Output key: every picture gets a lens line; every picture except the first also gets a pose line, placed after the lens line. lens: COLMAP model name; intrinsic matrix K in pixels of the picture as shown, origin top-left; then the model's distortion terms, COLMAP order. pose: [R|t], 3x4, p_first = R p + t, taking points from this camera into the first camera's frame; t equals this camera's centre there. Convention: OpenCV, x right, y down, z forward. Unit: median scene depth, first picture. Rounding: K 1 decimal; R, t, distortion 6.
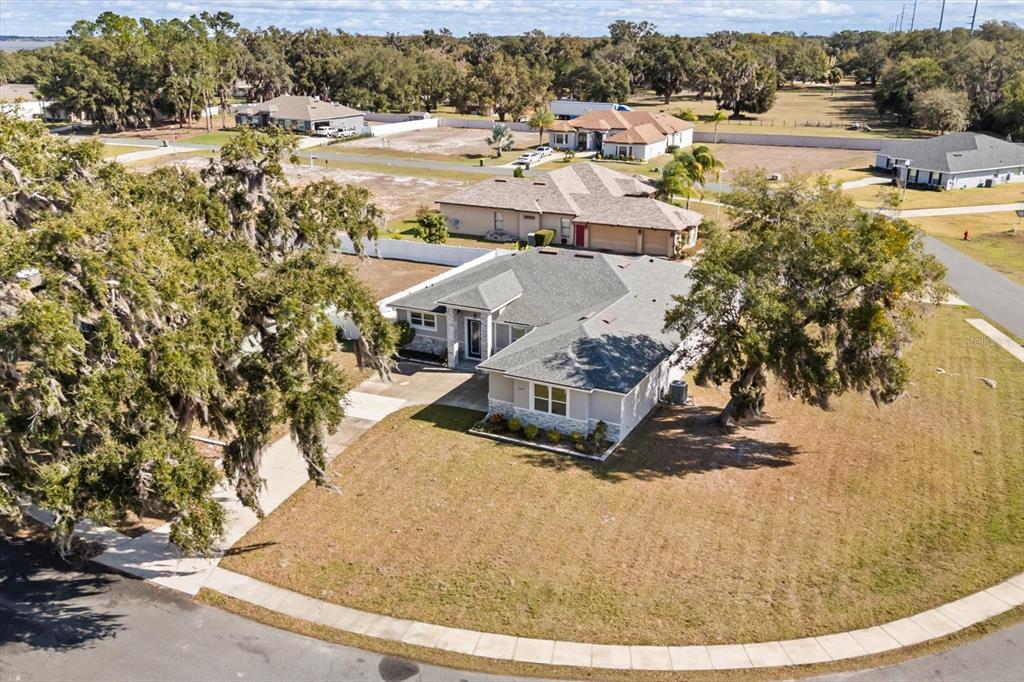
lens RADIAL K [[878.8, 0, 512.0], [0, 878.8, 341.0], [0, 0, 1]] dist [0.077987, -0.008778]
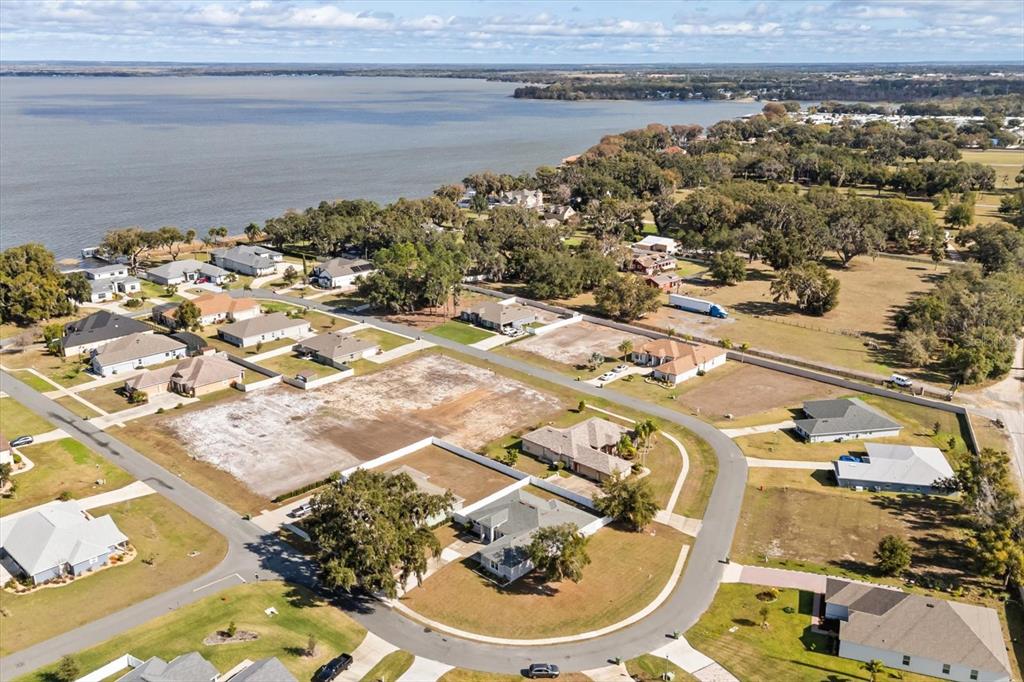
lens RADIAL K [[878.8, 0, 512.0], [0, 878.8, 341.0], [0, 0, 1]] dist [0.077987, -0.008778]
pose [[0.958977, 0.080305, -0.271870, 0.999324], [-0.087681, 0.996035, -0.015069, -0.776993], [0.269582, 0.038288, 0.962216, -2.383510]]
